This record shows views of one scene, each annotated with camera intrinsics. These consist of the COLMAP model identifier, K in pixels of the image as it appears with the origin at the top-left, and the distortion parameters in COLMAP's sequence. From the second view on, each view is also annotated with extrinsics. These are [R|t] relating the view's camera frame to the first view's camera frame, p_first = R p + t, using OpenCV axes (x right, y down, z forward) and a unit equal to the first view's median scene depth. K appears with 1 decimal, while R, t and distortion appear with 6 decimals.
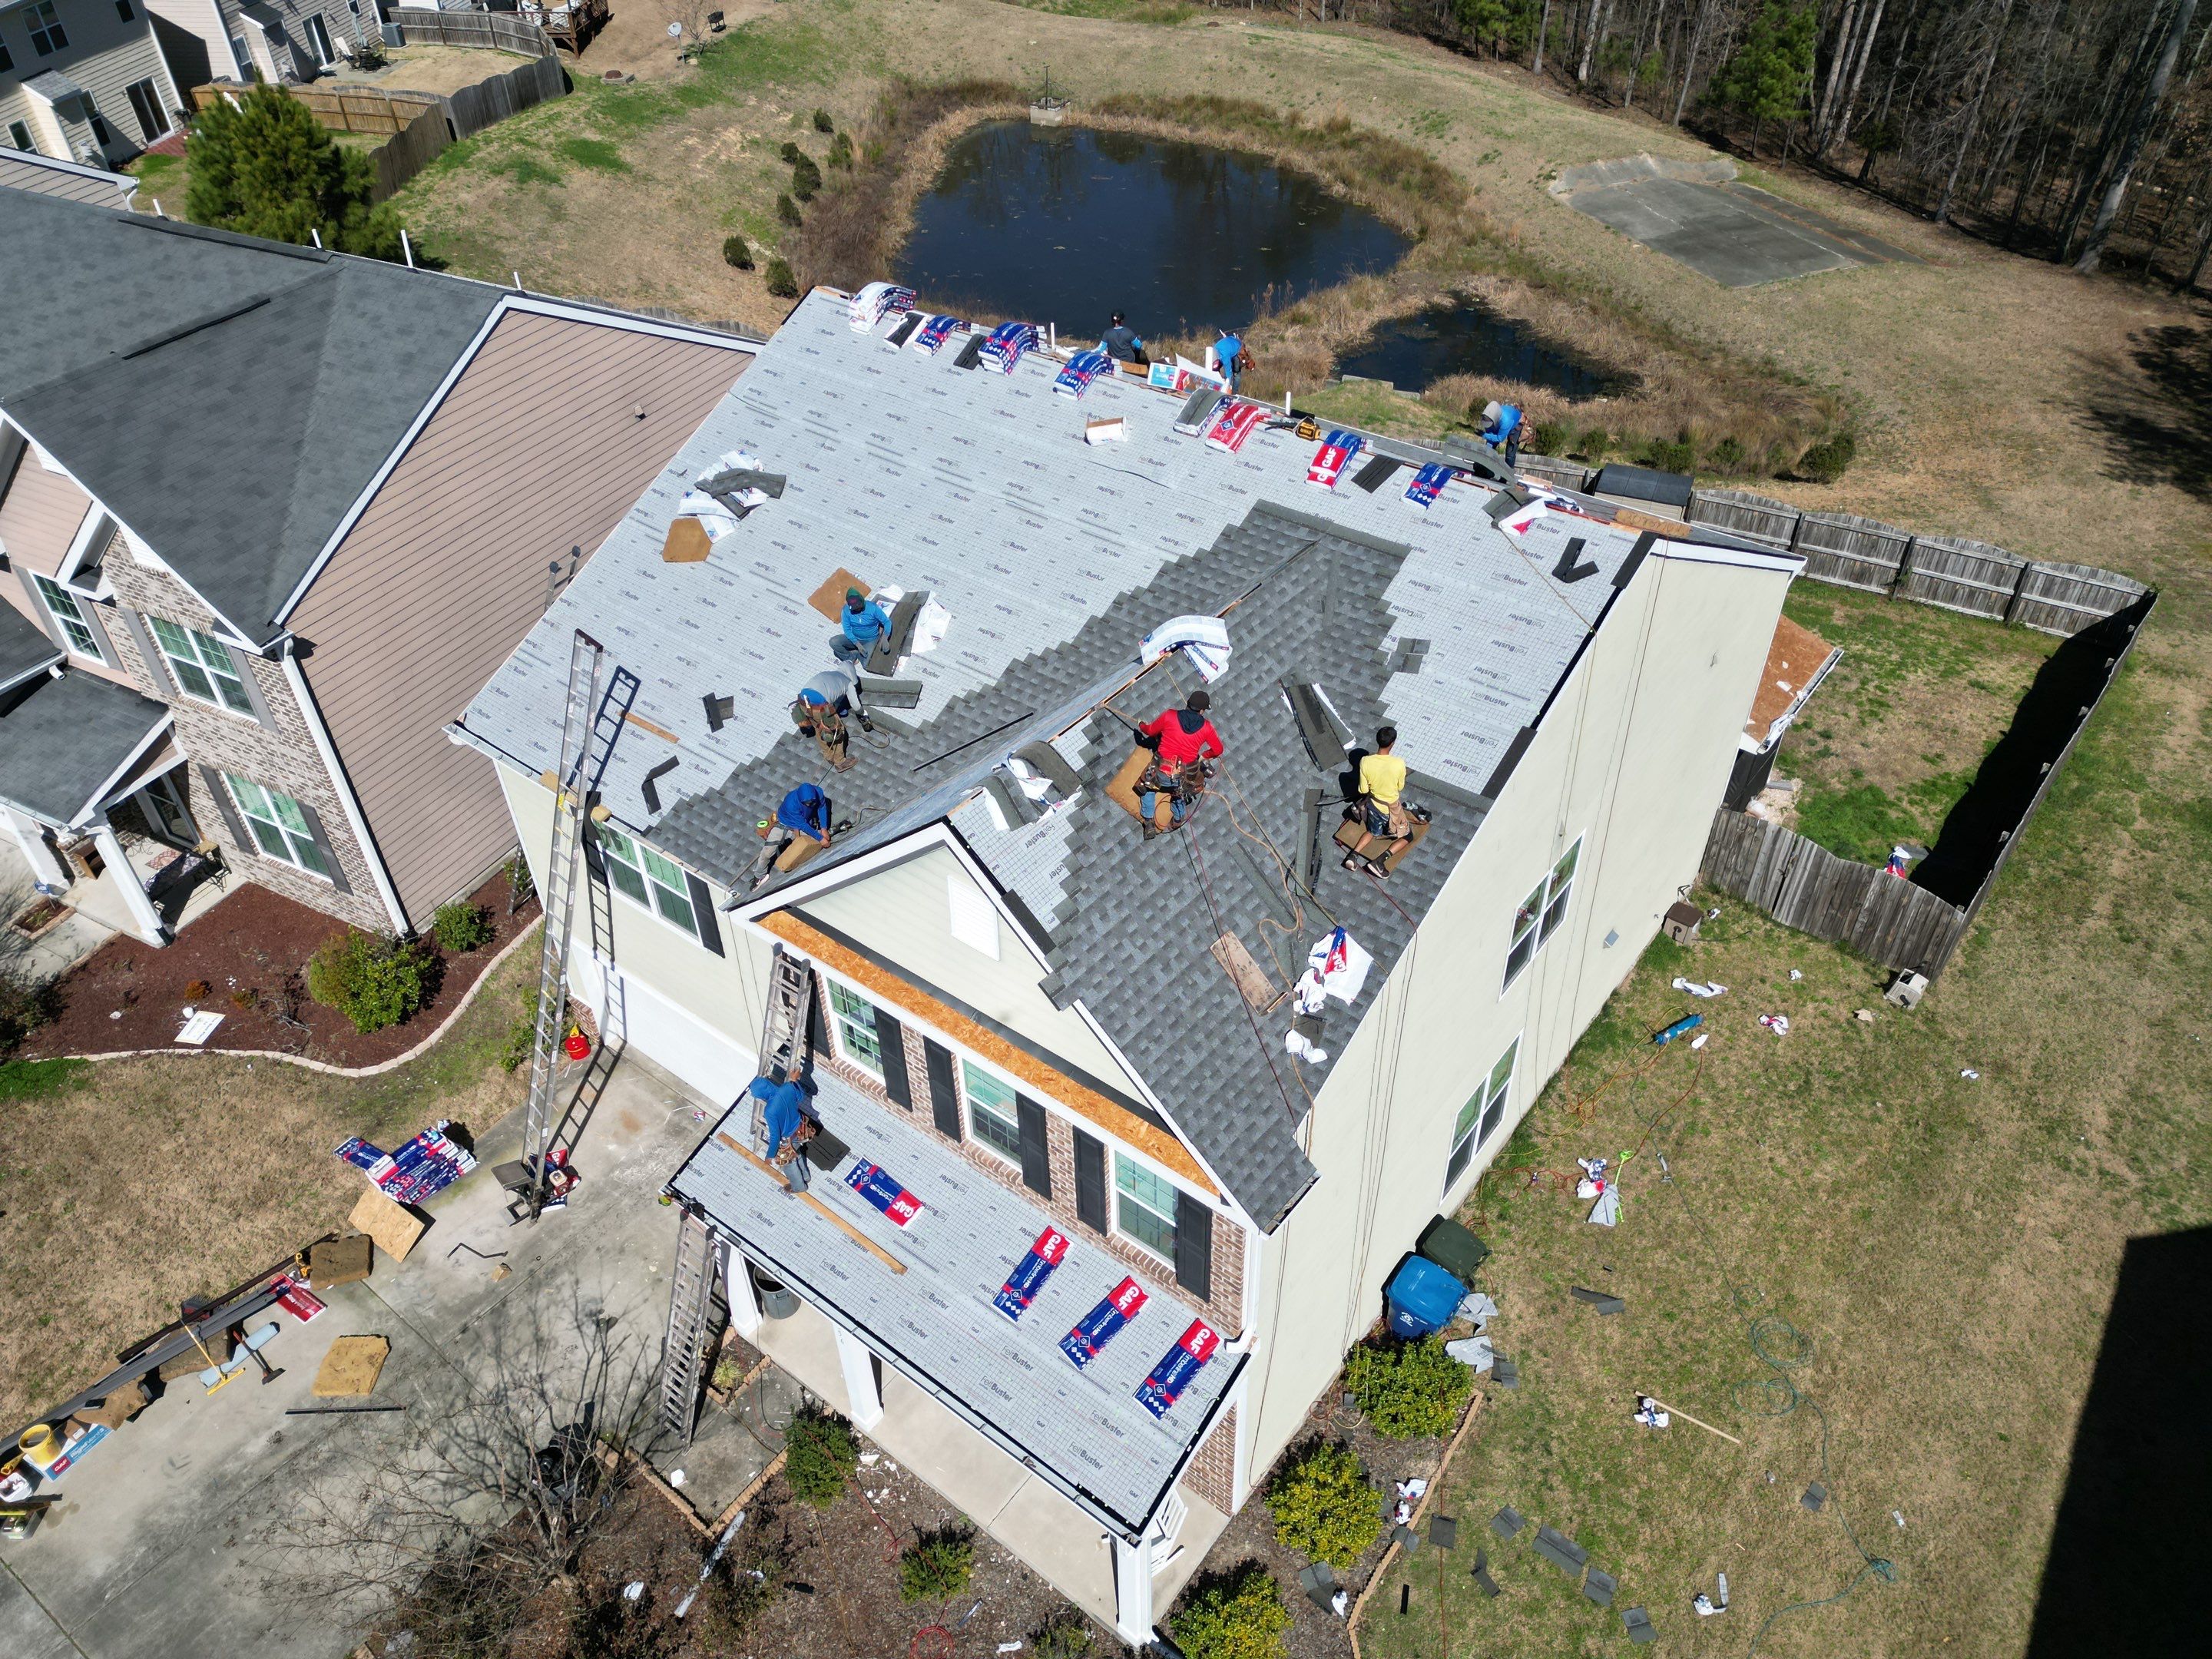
lens RADIAL K [[1536.1, 0, 1104.8], [0, 1536.1, 841.4], [0, 0, 1]] dist [0.083976, -0.077295]
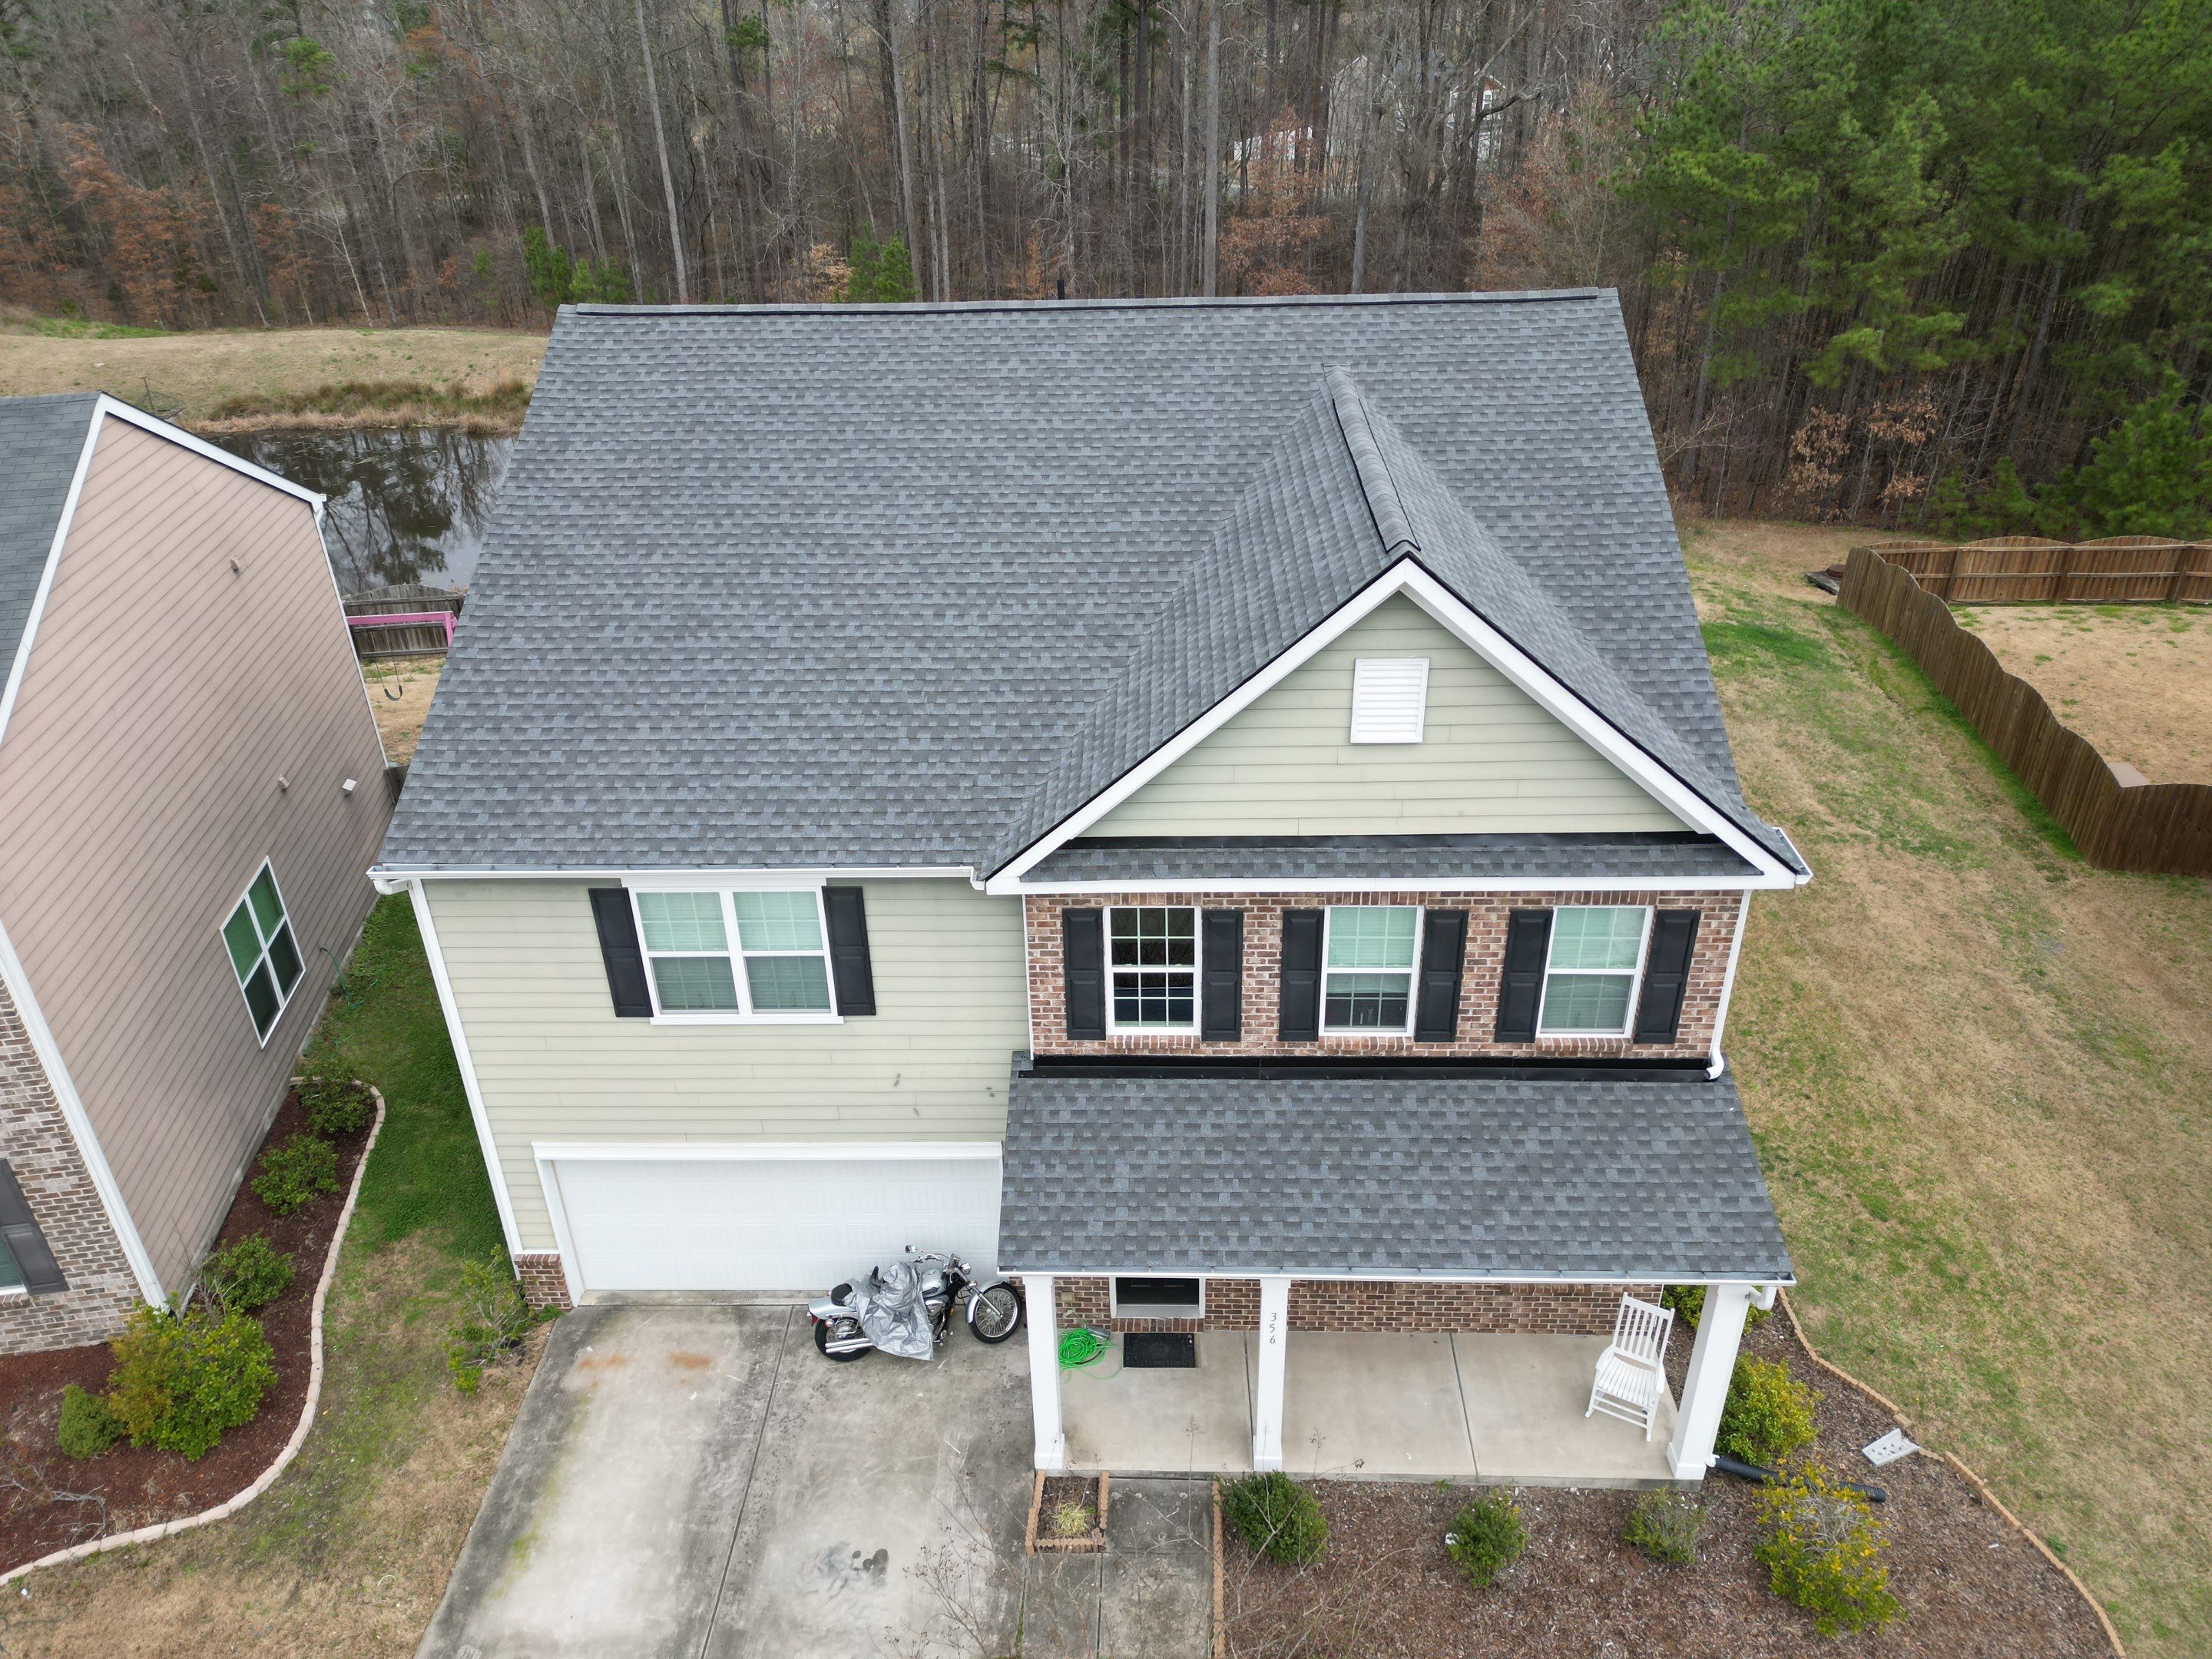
lens RADIAL K [[1536.1, 0, 1104.8], [0, 1536.1, 841.4], [0, 0, 1]] dist [0.083976, -0.077295]
pose [[0.808071, -0.289451, 0.513069, -0.438635], [0.380281, 0.921485, -0.079071, 0.083135], [-0.449898, 0.259005, 0.854698, 0.204702]]
